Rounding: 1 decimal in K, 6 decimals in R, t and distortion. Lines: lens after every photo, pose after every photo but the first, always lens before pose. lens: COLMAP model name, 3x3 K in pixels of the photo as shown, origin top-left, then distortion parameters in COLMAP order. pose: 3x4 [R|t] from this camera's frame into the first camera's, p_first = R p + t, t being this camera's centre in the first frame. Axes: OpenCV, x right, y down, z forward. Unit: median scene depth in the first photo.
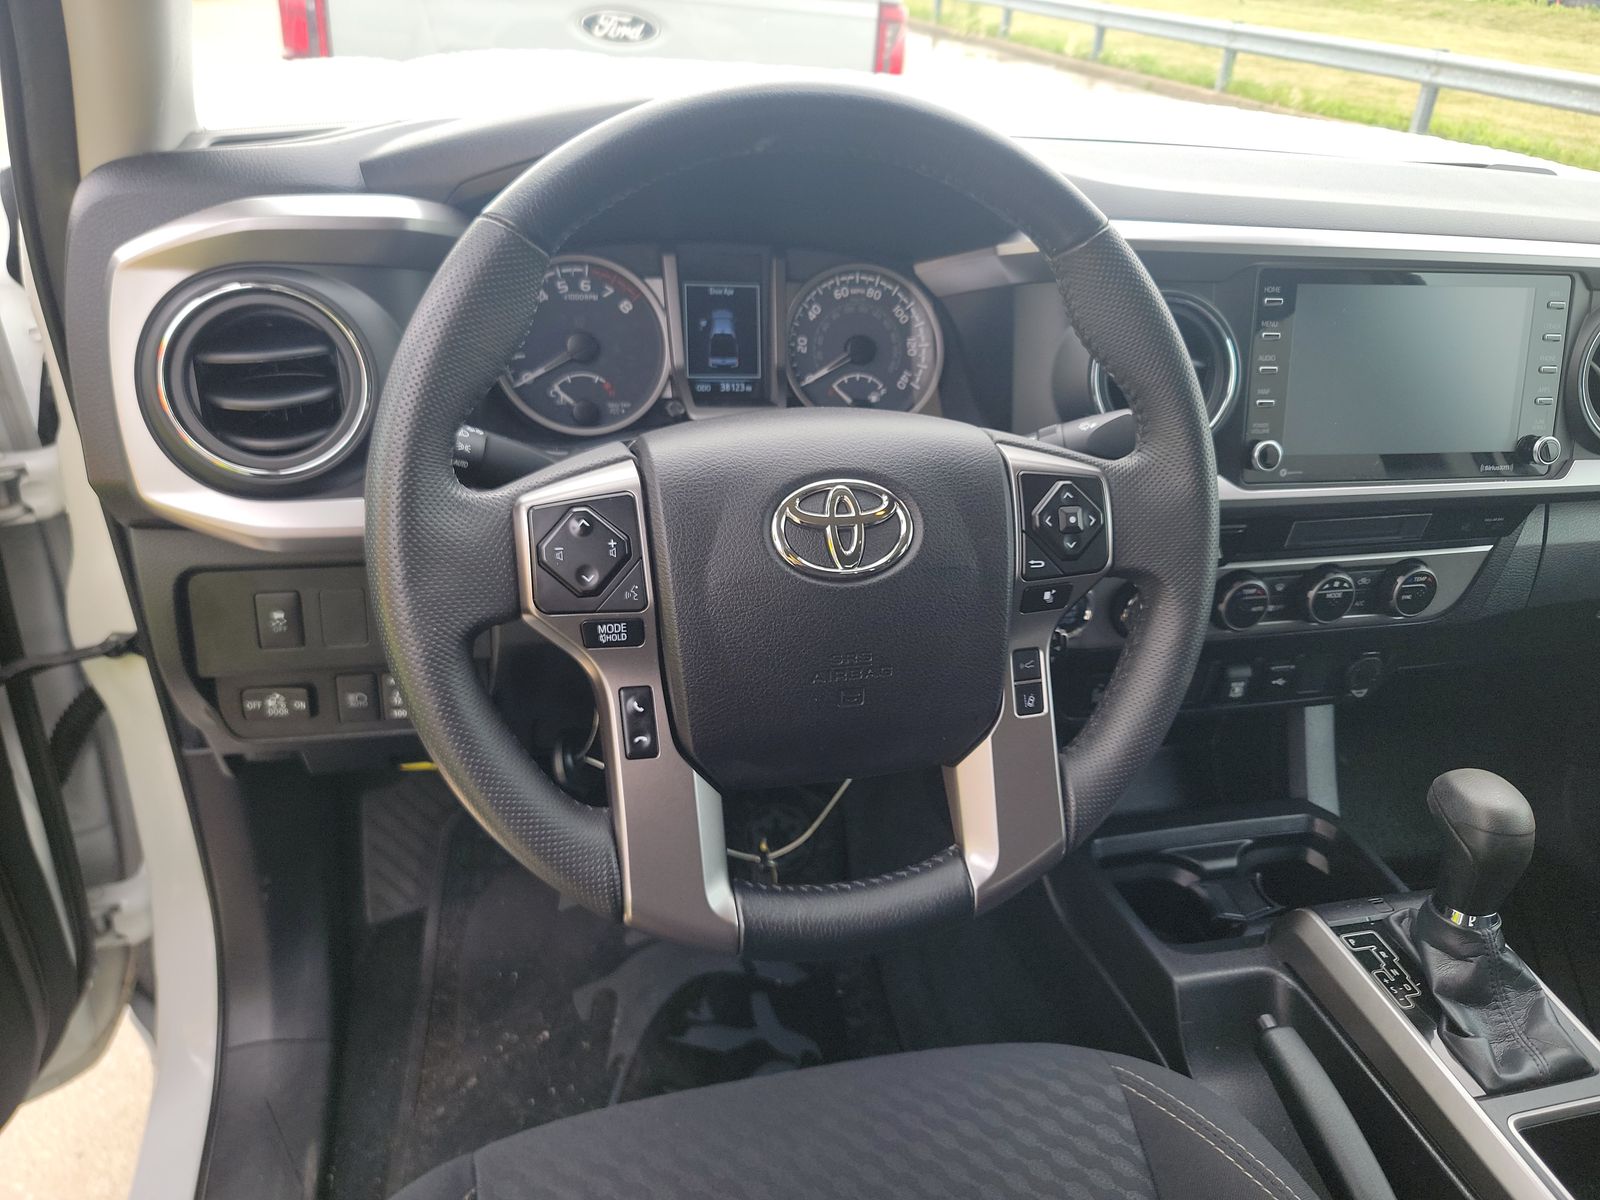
lens RADIAL K [[1115.3, 0, 811.7], [0, 1115.3, 567.5], [0, 0, 1]] dist [0.024208, -0.015188]
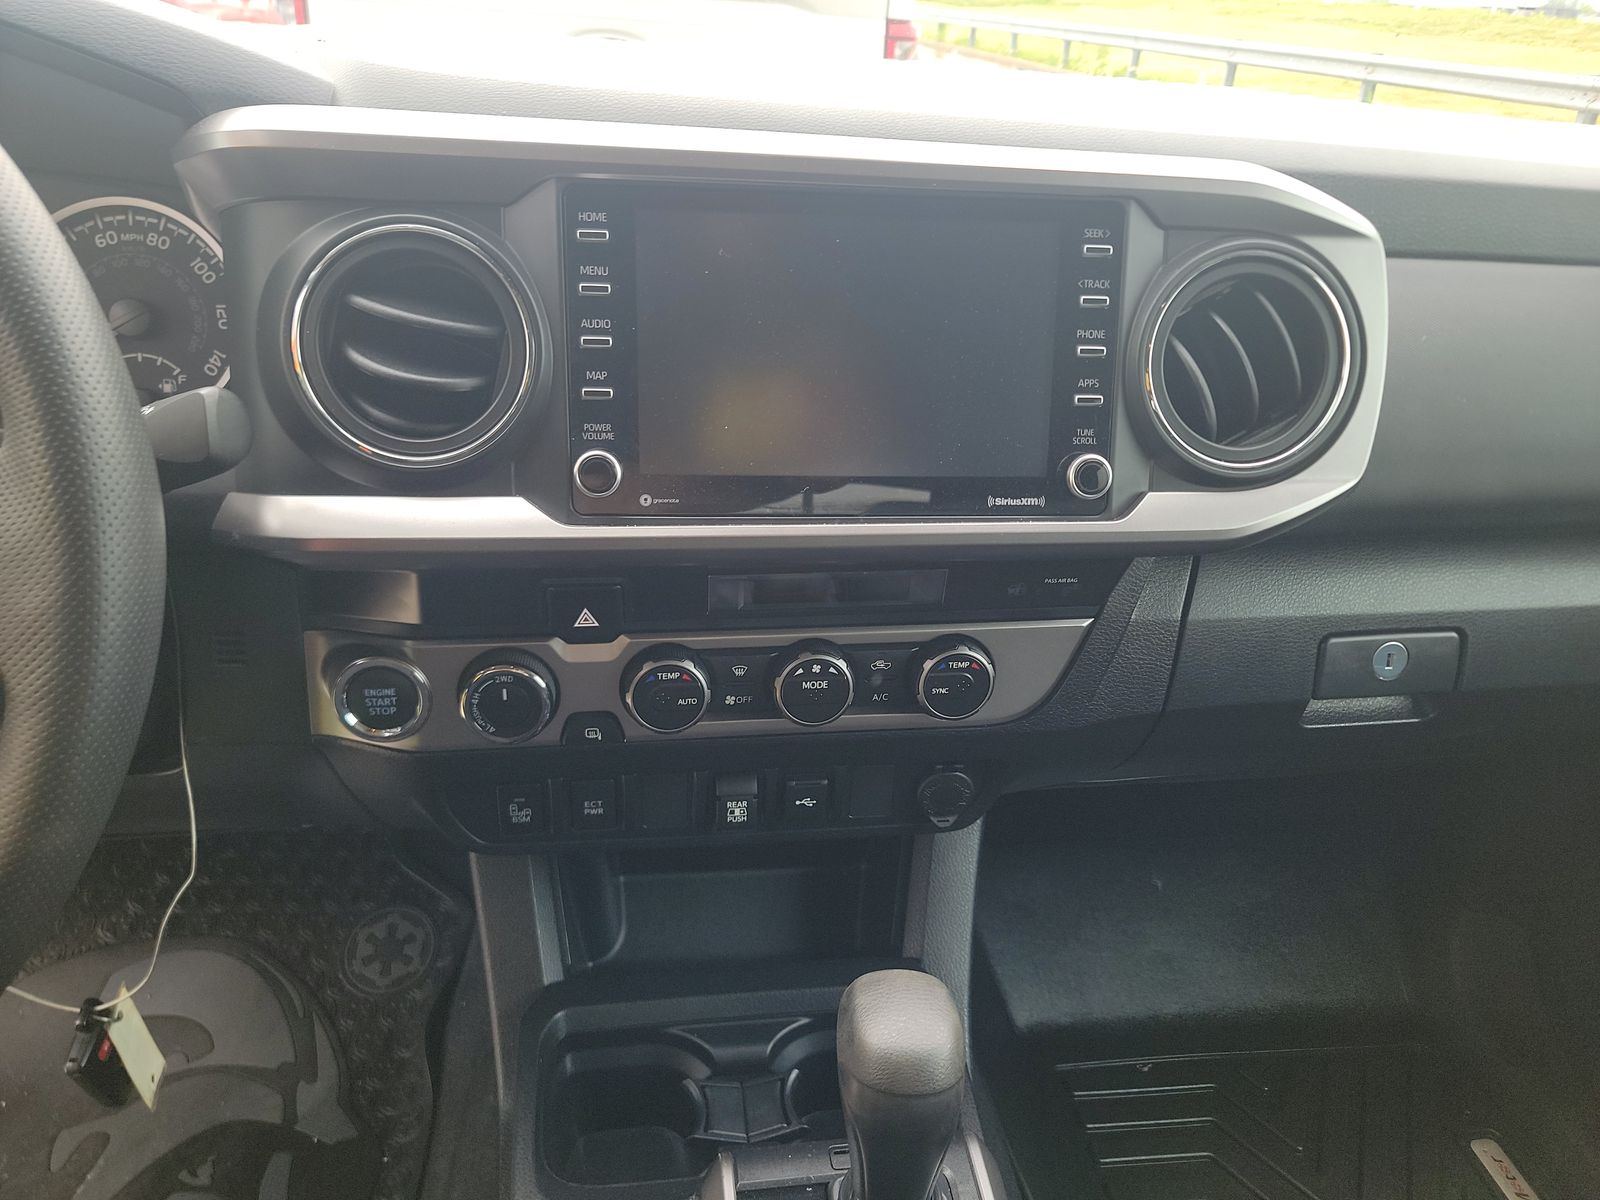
lens RADIAL K [[1115.3, 0, 807.6], [0, 1115.3, 594.4], [0, 0, 1]] dist [0.024208, -0.015188]
pose [[0.993024, 0.028281, -0.114467, 0.562936], [-0.030325, 0.999409, -0.016160, -0.020044], [0.113943, 0.019519, 0.993296, 0.339548]]
